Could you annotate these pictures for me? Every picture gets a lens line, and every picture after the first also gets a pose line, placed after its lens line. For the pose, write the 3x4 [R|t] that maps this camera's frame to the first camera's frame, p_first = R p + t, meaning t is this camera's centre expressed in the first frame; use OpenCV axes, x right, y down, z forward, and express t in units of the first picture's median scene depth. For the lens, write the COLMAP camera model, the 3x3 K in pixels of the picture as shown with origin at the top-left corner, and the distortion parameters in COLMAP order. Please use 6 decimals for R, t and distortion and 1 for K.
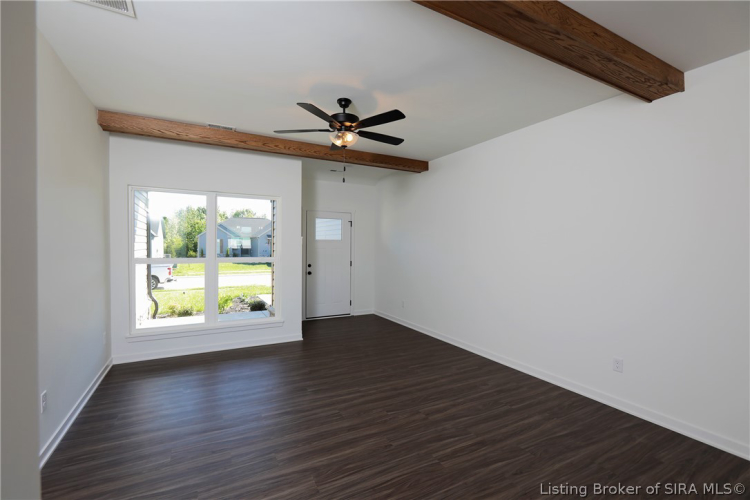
lens RADIAL K [[332.5, 0, 375.0], [0, 332.5, 250.0], [0, 0, 1]] dist [-0.004453, -0.000194]
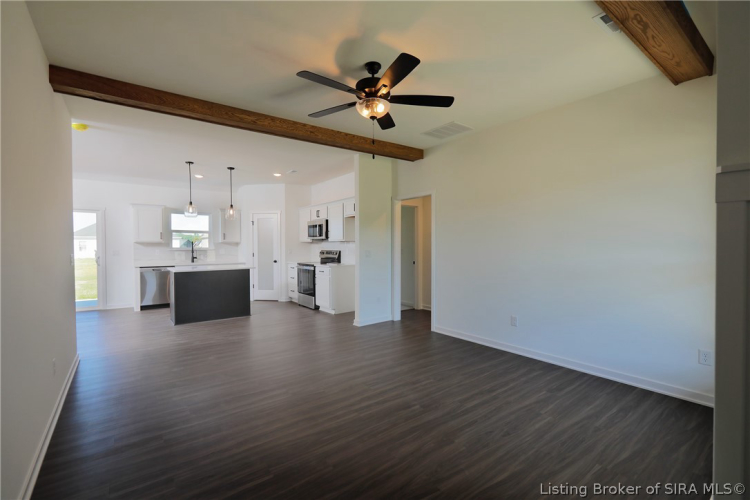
lens RADIAL K [[332.5, 0, 375.0], [0, 332.5, 250.0], [0, 0, 1]] dist [-0.004453, -0.000194]
pose [[-0.988760, 0.001109, -0.149509, 0.031042], [-0.003191, 0.999588, 0.028516, 0.012405], [0.149479, 0.028673, -0.988349, 1.861404]]
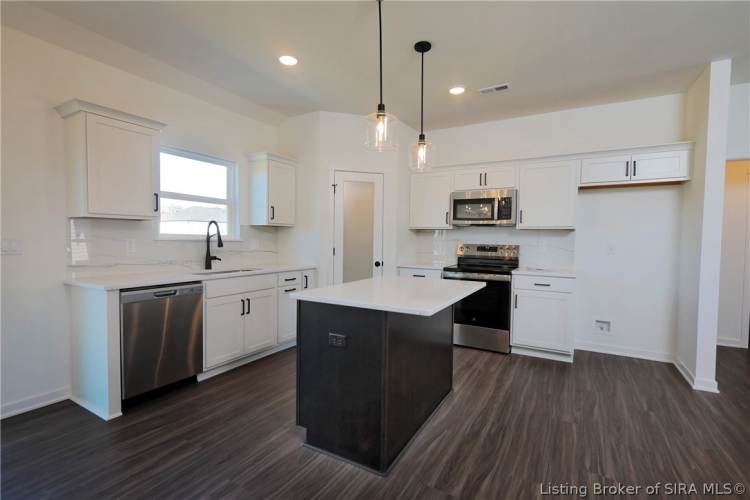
lens RADIAL K [[350.5, 0, 375.0], [0, 350.5, 250.0], [0, 0, 1]] dist [-0.000013, 0.000028]
pose [[-0.853073, 0.000462, -0.521792, 1.114152], [-0.025568, 0.998761, 0.042686, 0.054297], [0.521166, 0.049756, -0.852004, 0.492114]]
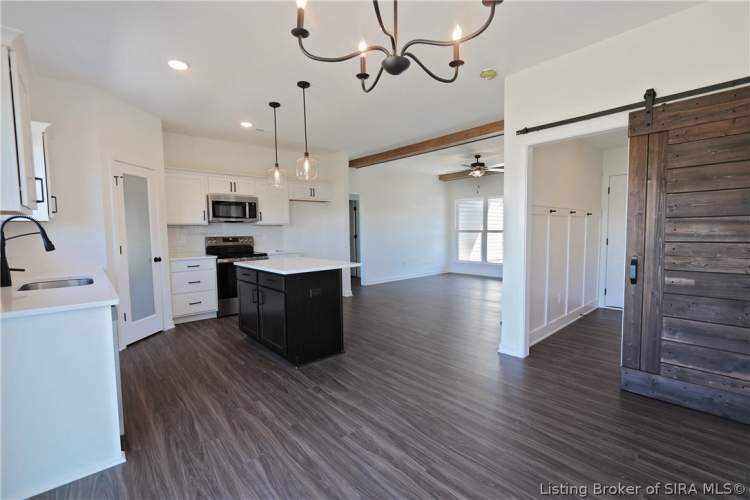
lens RADIAL K [[332.5, 0, 375.0], [0, 332.5, 250.0], [0, 0, 1]] dist [-0.004453, -0.000194]
pose [[0.221048, 0.050652, -0.973947, 1.857393], [0.001086, 0.998637, 0.052183, 0.061296], [0.975262, -0.012593, 0.220692, -0.113444]]
